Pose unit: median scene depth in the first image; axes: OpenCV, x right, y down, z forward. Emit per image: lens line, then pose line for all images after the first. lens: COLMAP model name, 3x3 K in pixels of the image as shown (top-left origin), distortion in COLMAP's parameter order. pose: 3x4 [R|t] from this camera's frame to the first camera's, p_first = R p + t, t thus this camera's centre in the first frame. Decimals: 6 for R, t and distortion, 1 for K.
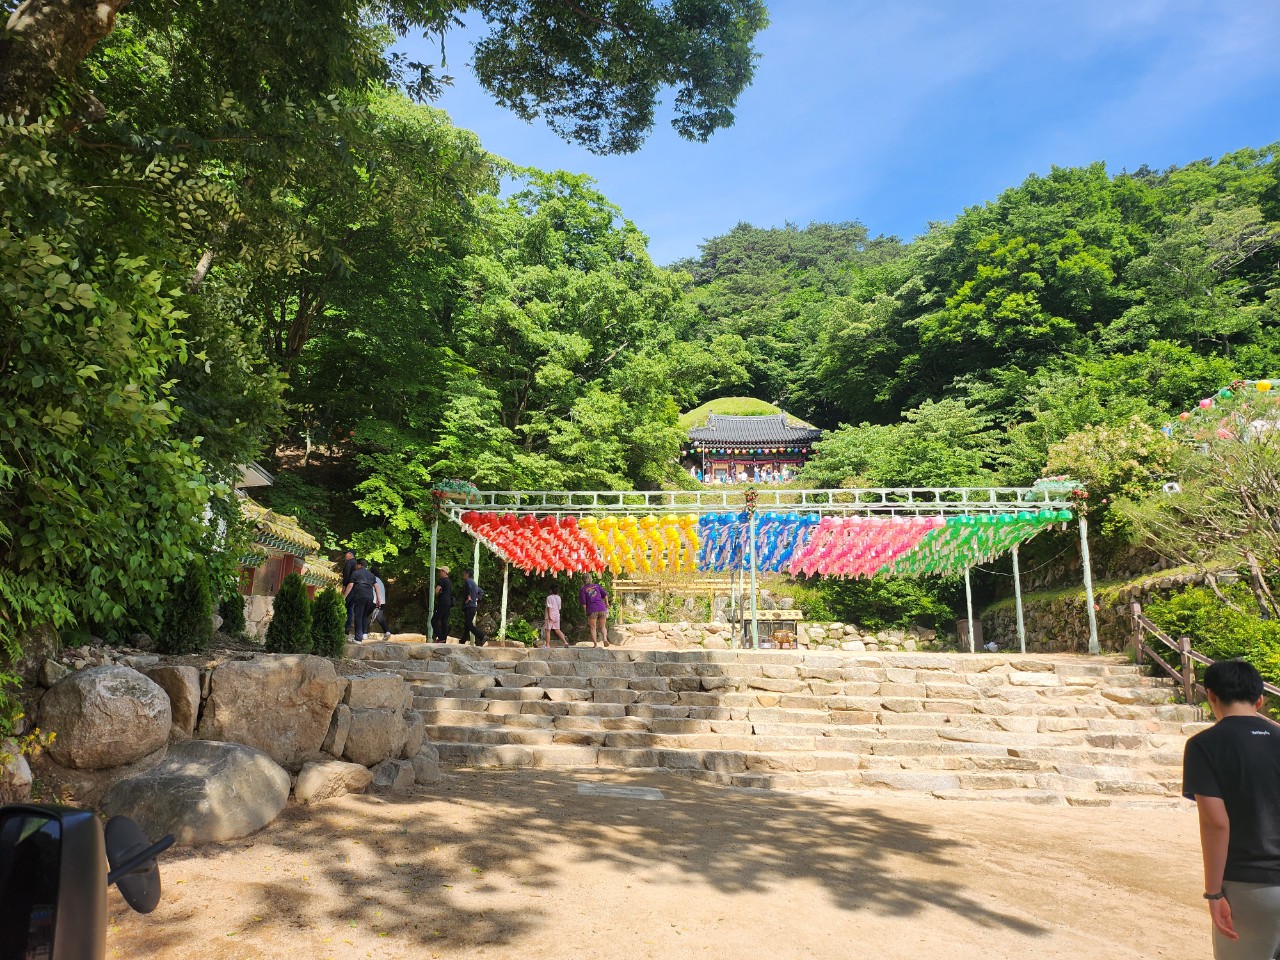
lens RADIAL K [[864.1, 0, 640.0], [0, 864.1, 480.0], [0, 0, 1]] dist [0.050561, 0.000508]
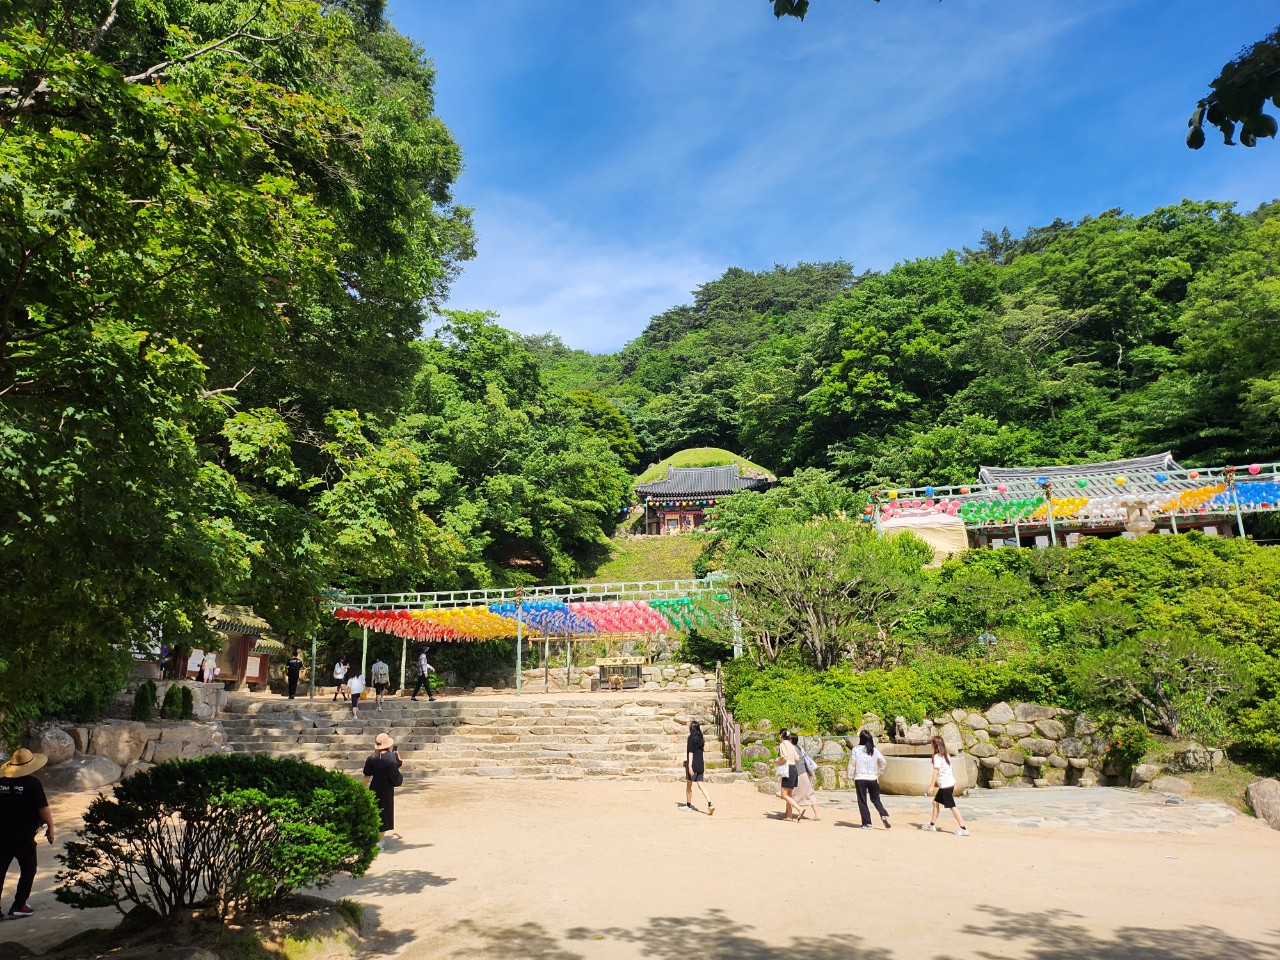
lens RADIAL K [[905.4, 0, 640.0], [0, 905.4, 480.0], [0, 0, 1]] dist [0.030917, -0.000516]
pose [[0.995447, -0.049014, -0.081754, 0.211062], [0.047515, 0.998667, -0.020174, -0.059519], [0.082634, 0.016198, 0.996448, -0.243726]]
